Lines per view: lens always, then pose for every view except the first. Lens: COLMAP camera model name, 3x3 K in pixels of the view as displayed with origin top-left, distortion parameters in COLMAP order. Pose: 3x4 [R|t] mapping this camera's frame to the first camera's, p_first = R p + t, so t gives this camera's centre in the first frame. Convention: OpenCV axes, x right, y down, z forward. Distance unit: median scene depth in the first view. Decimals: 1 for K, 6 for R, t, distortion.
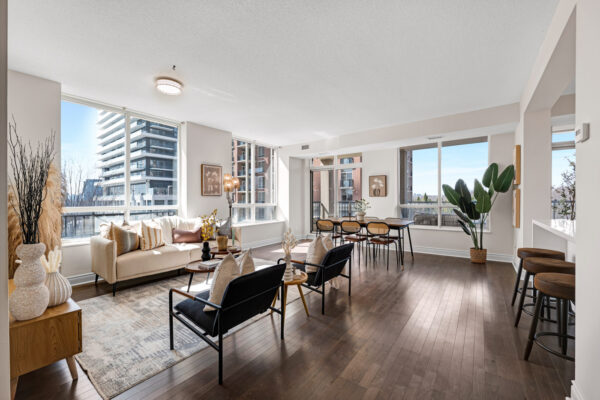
lens RADIAL K [[246.4, 0, 298.7], [0, 246.4, 200.3], [0, 0, 1]] dist [-0.012664, 0.001408]
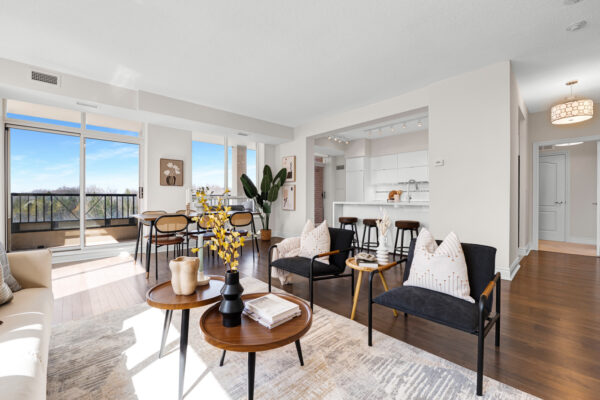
lens RADIAL K [[246.4, 0, 296.6], [0, 246.4, 202.3], [0, 0, 1]] dist [-0.012664, 0.001408]
pose [[0.183089, -0.013188, 0.983008, -0.467623], [-0.000554, 0.999908, 0.013518, 0.033279], [-0.983096, -0.003020, 0.183065, 0.540292]]
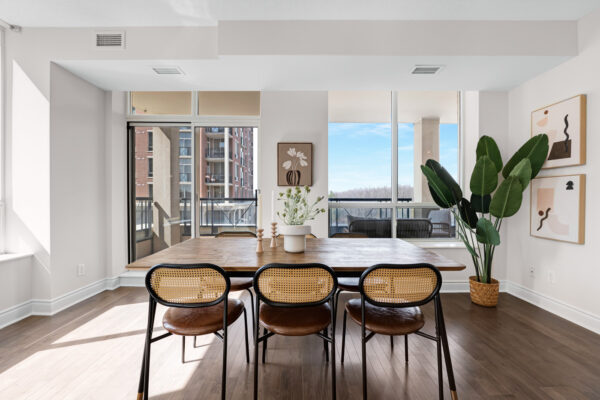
lens RADIAL K [[246.4, 0, 300.8], [0, 246.4, 200.2], [0, 0, 1]] dist [-0.012664, 0.001408]
pose [[0.796695, 0.002167, 0.604378, 0.045626], [-0.005839, 0.999974, 0.004111, 0.011962], [-0.604353, -0.006805, 0.796687, 0.724157]]
